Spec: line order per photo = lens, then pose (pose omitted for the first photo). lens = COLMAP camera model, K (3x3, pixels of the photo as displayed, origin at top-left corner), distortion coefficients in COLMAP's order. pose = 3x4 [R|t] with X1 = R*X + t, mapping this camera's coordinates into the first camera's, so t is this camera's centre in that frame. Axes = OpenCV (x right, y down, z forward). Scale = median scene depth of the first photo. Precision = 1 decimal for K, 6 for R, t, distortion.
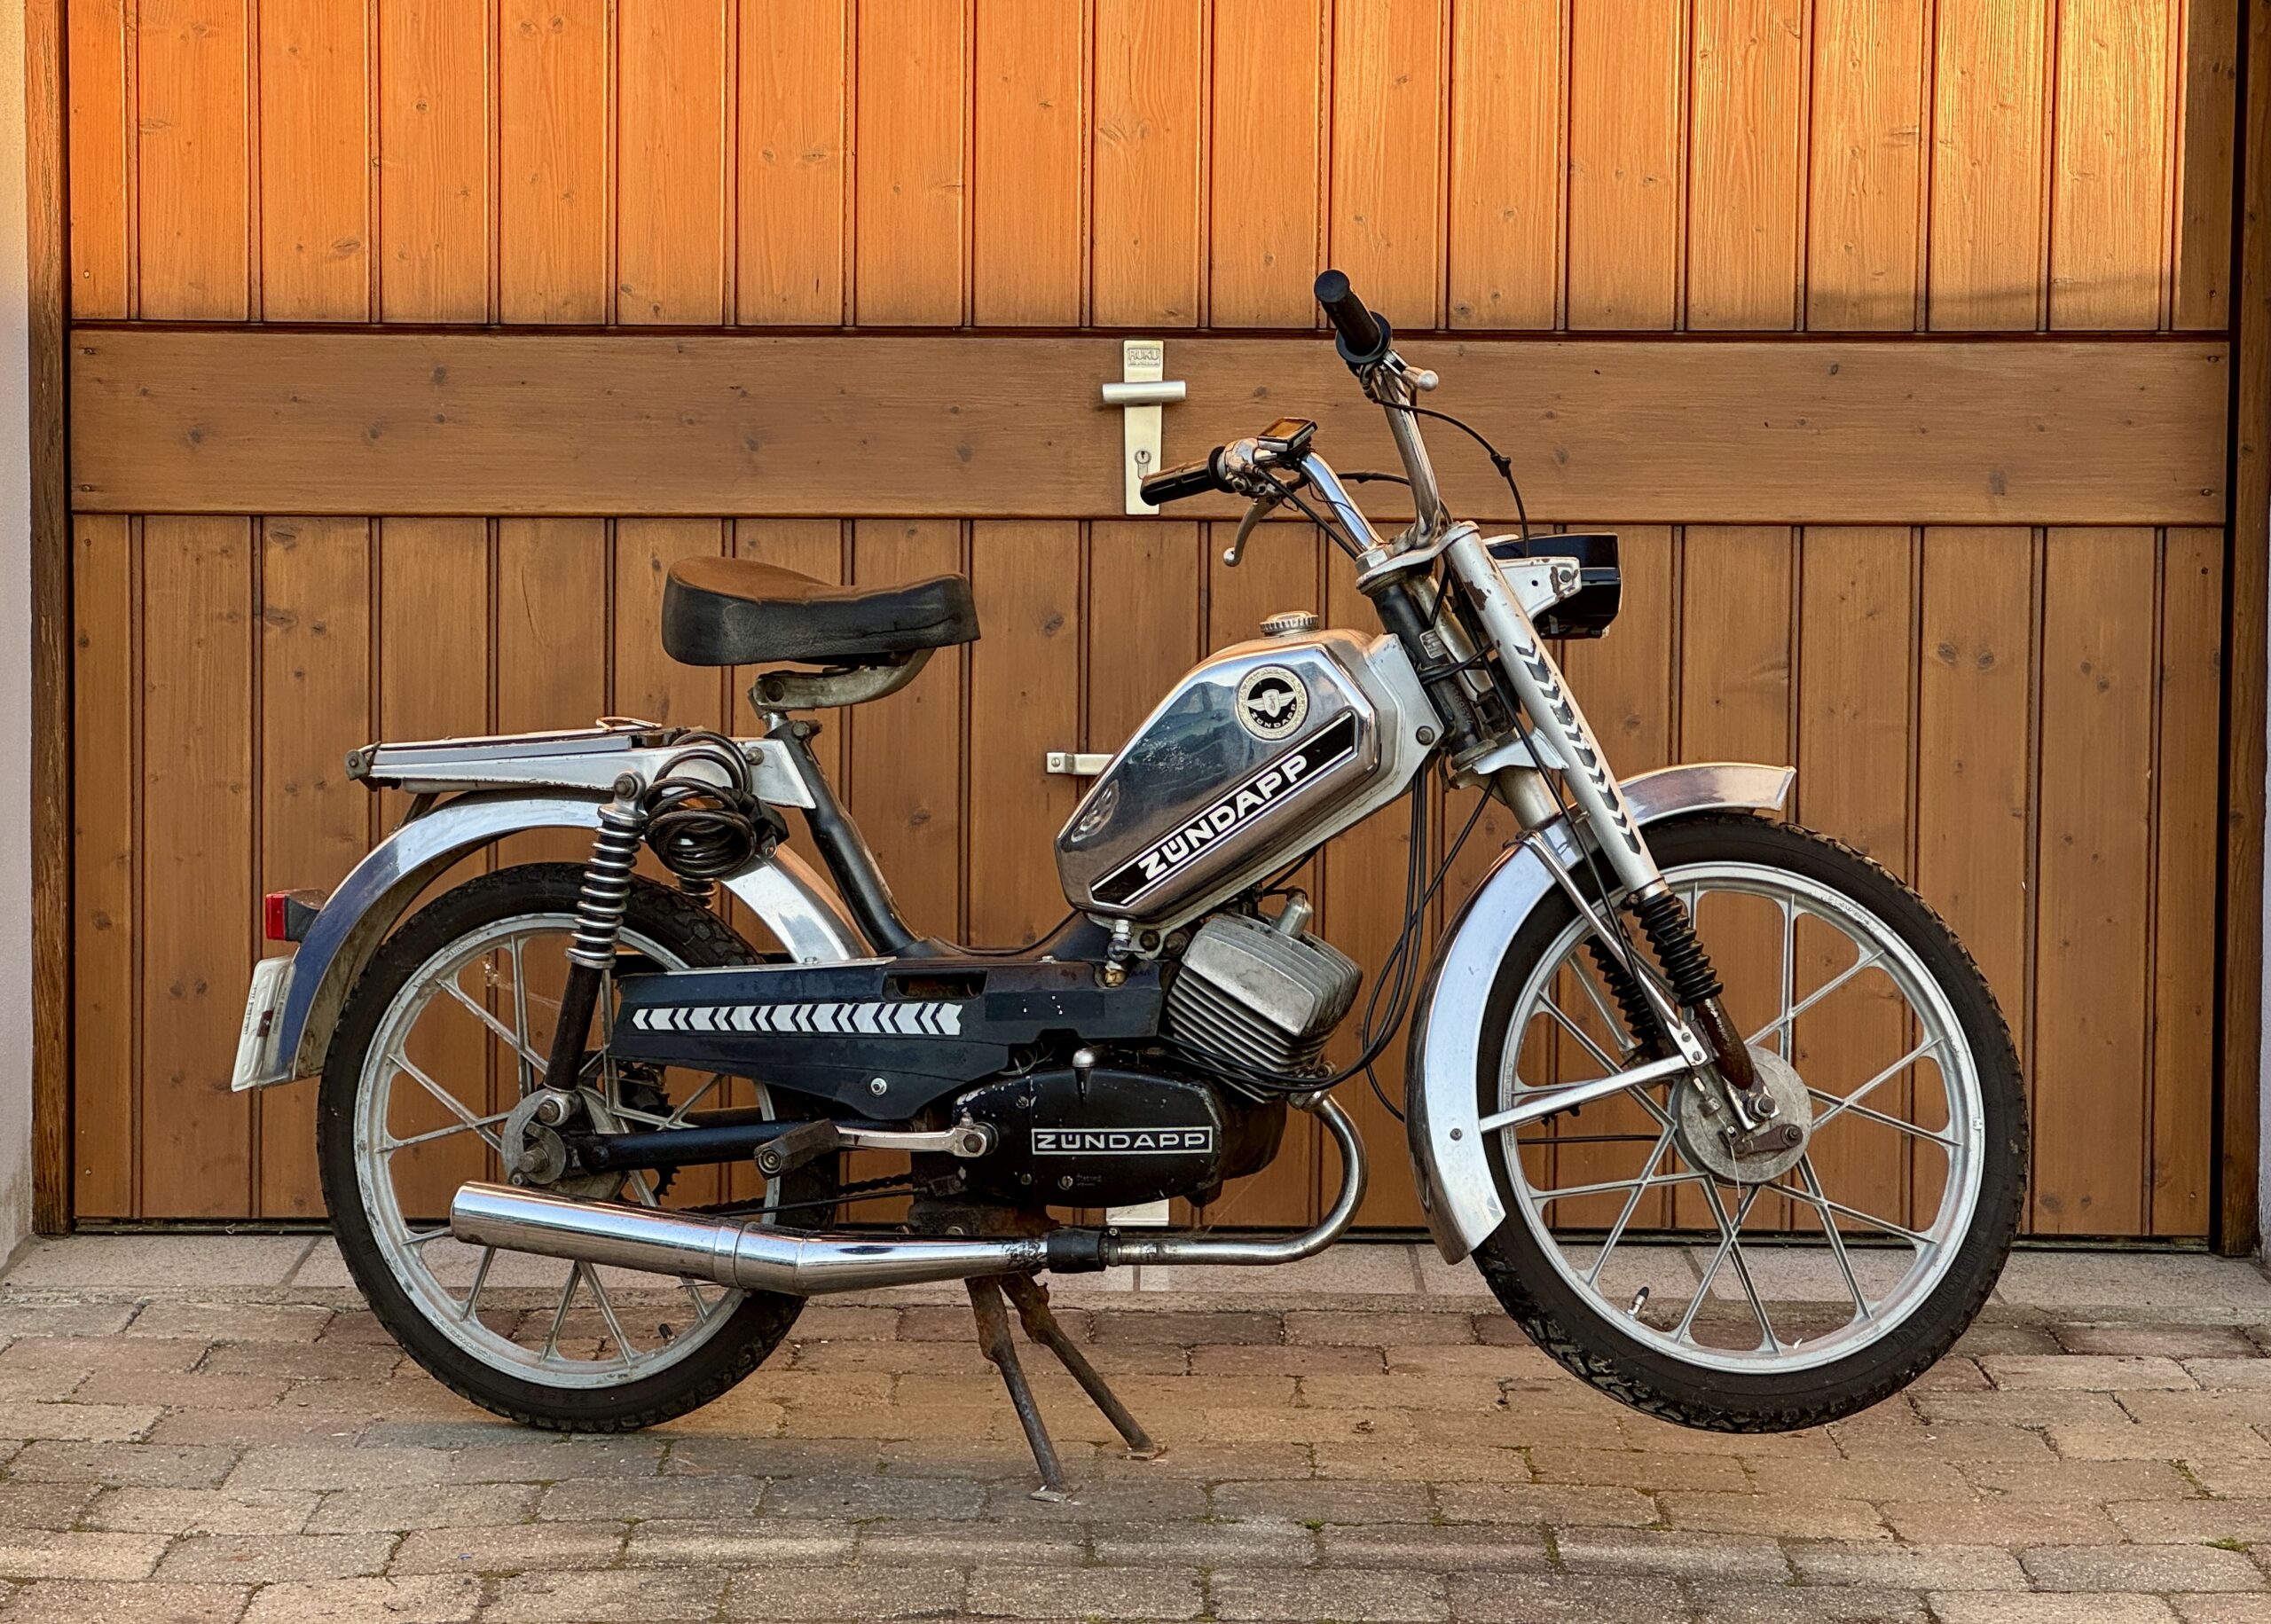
lens RADIAL K [[5354.9, 0, 1135.5], [0, 5354.9, 812.0], [0, 0, 1]] dist [-0.046826, -0.142622]
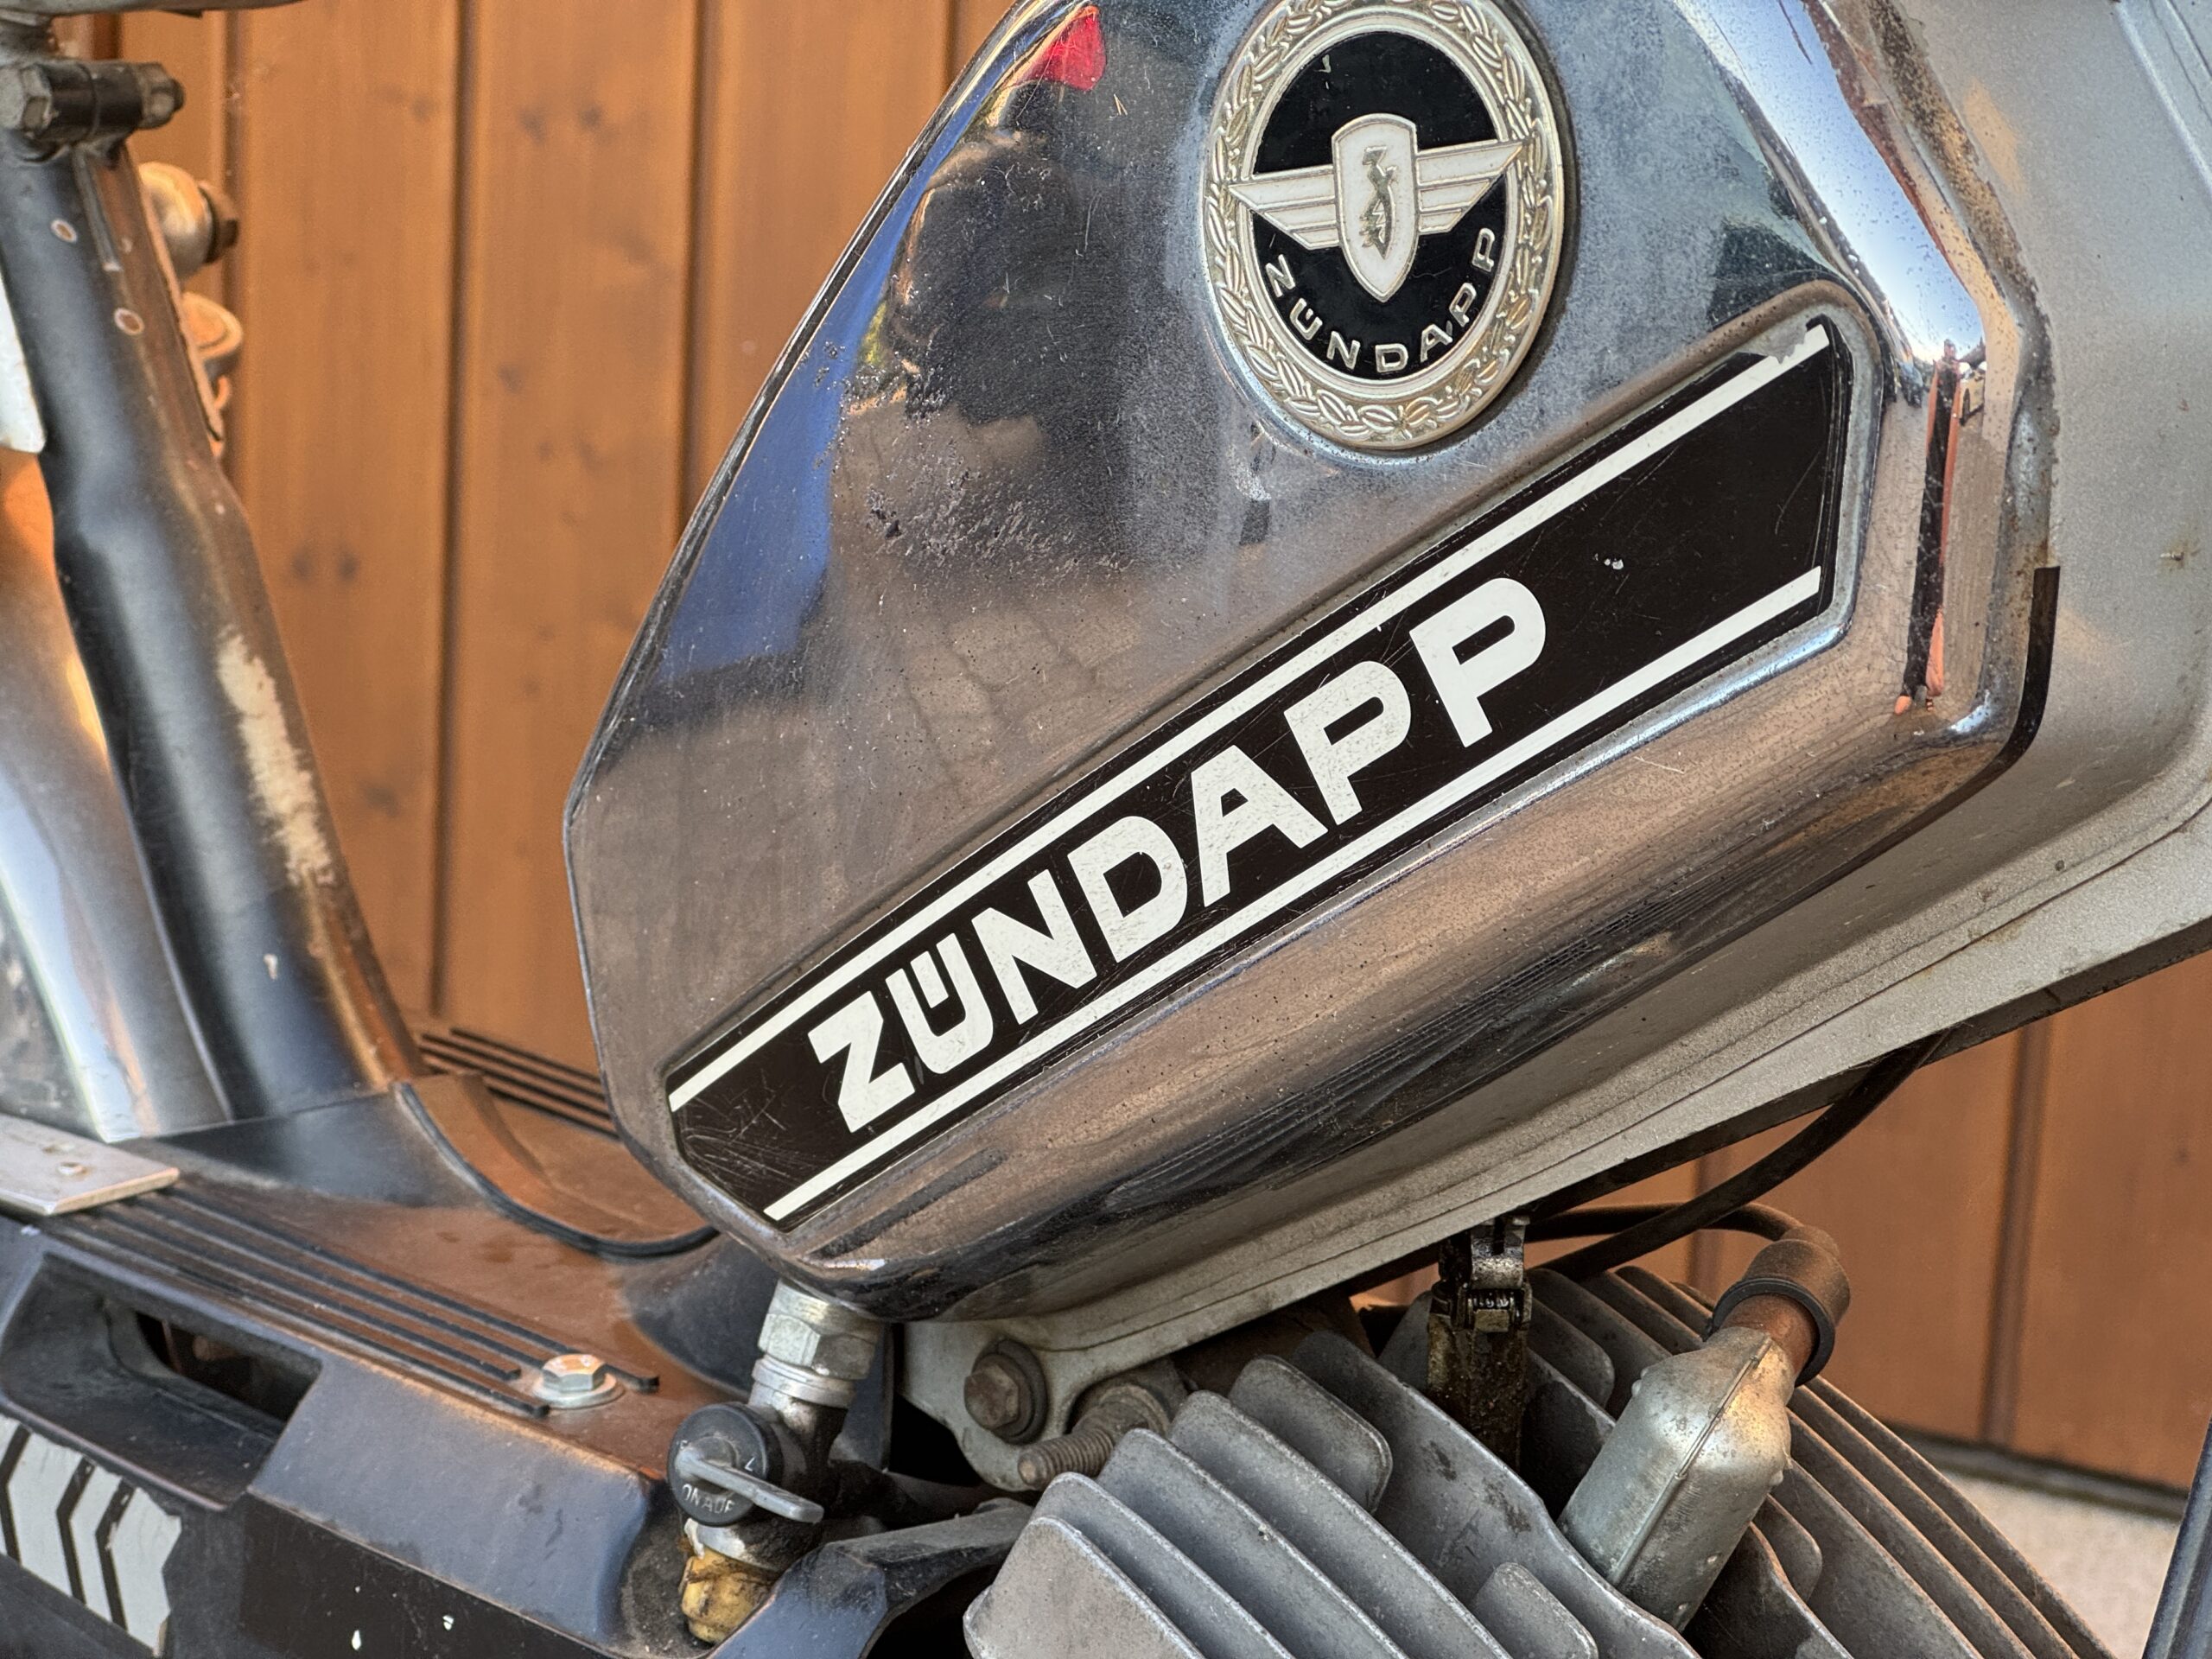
lens RADIAL K [[5126.0, 0, 1106.0], [0, 5126.0, 829.5], [0, 0, 1]] dist [0.008847, 0.250655]
pose [[0.888155, 0.146515, -0.435562, 0.082499], [-0.080631, 0.982793, 0.166179, -0.026082], [0.452415, -0.112473, 0.884687, 0.859260]]
